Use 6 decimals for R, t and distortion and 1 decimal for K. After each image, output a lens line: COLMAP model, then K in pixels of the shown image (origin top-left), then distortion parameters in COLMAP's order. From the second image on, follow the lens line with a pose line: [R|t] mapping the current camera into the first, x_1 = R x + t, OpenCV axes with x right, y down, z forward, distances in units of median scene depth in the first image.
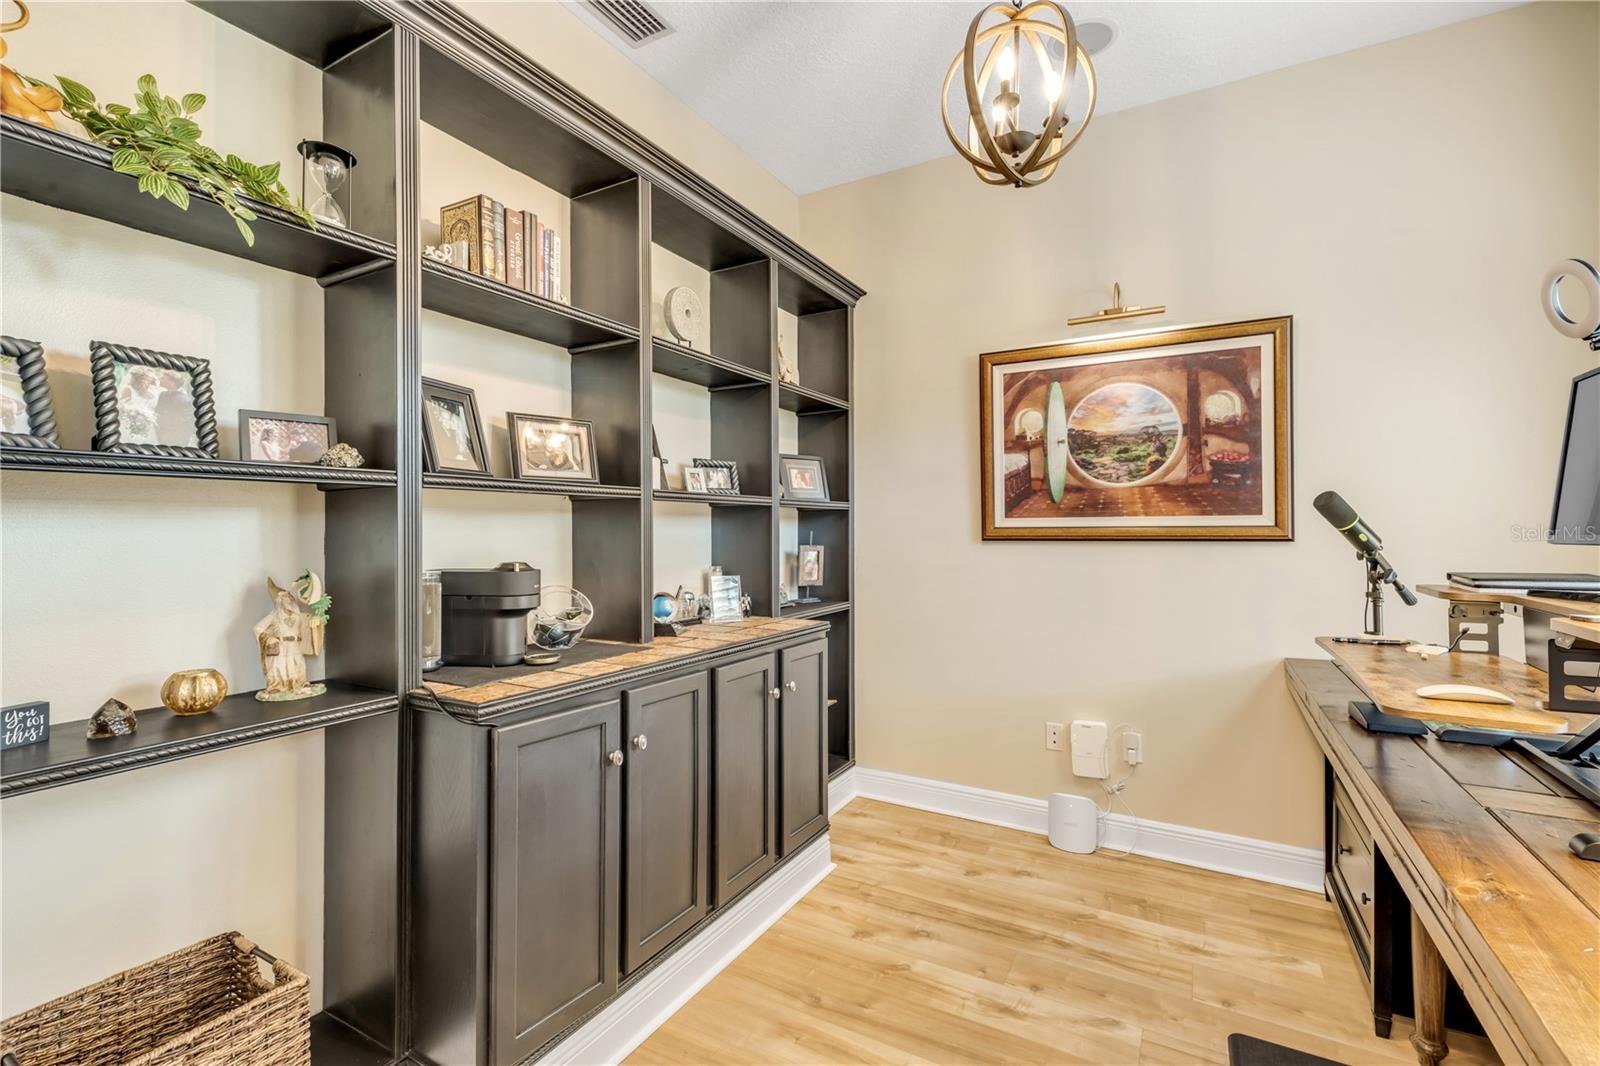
lens RADIAL K [[725.3, 0, 798.5], [0, 725.3, 530.2], [0, 0, 1]] dist [0.000765, -0.000863]
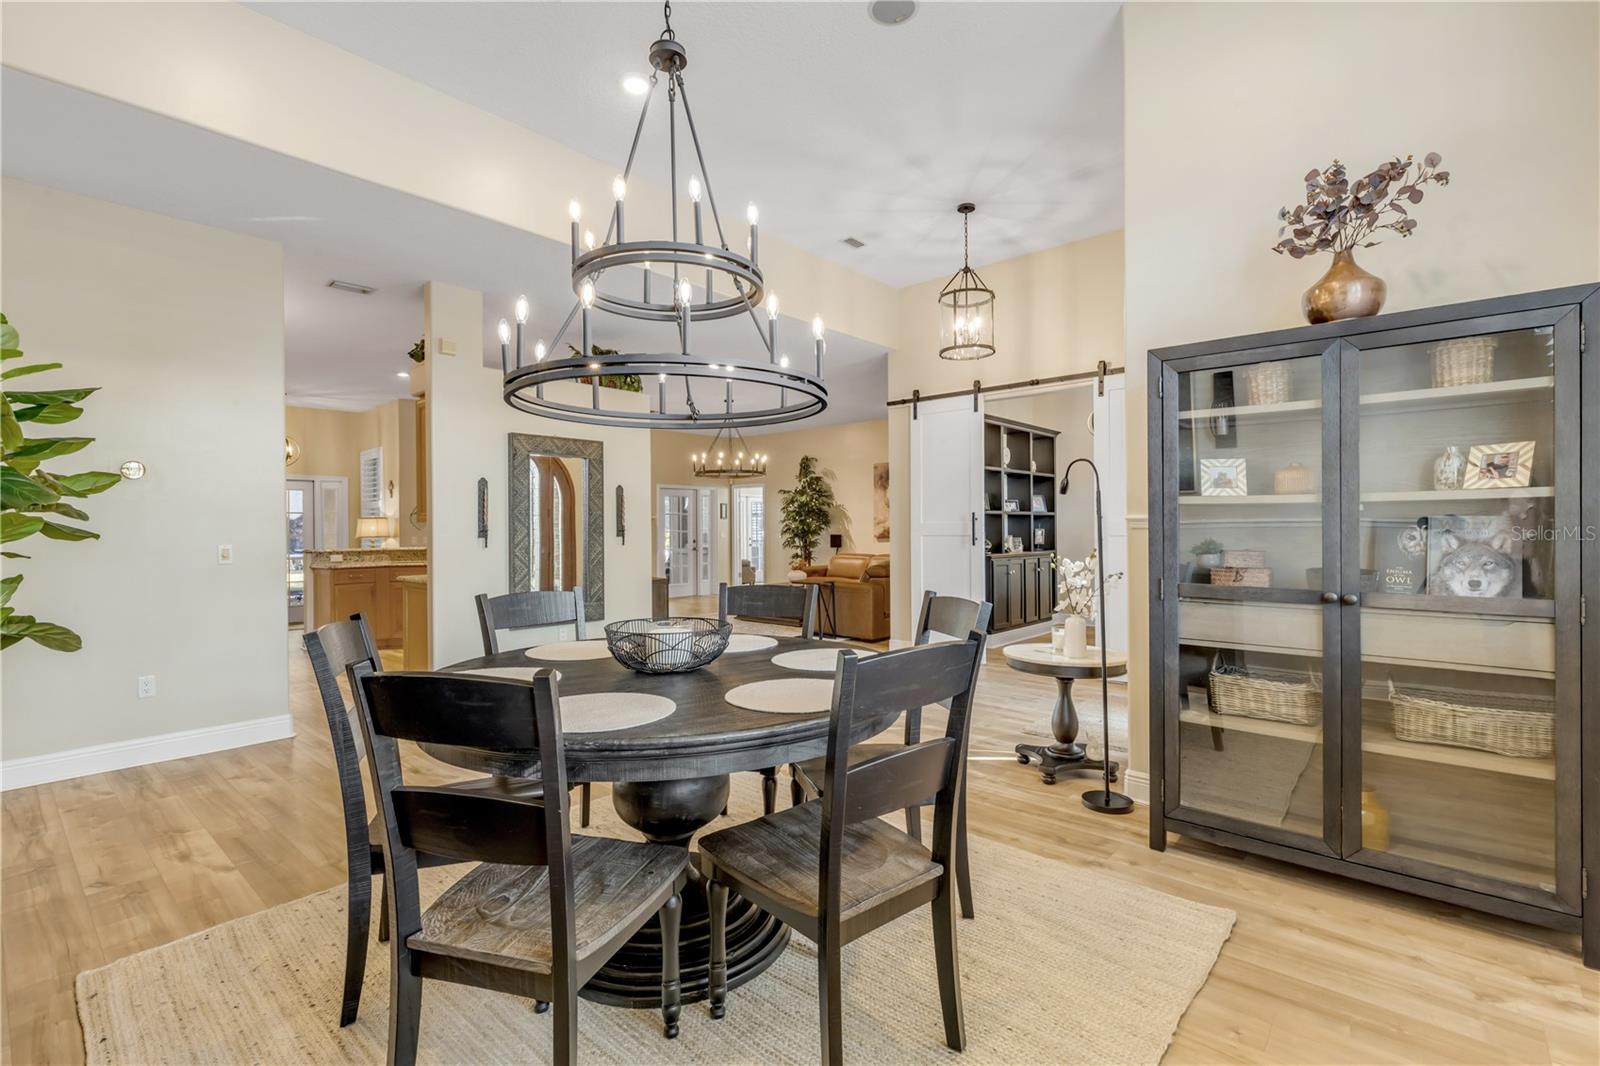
lens RADIAL K [[725.3, 0, 799.1], [0, 725.3, 527.3], [0, 0, 1]] dist [0.000765, -0.000863]
pose [[0.976834, -0.010244, -0.213751, -0.279273], [0.011247, 0.999931, 0.003479, -0.004257], [0.213701, -0.005802, 0.976882, -1.798904]]
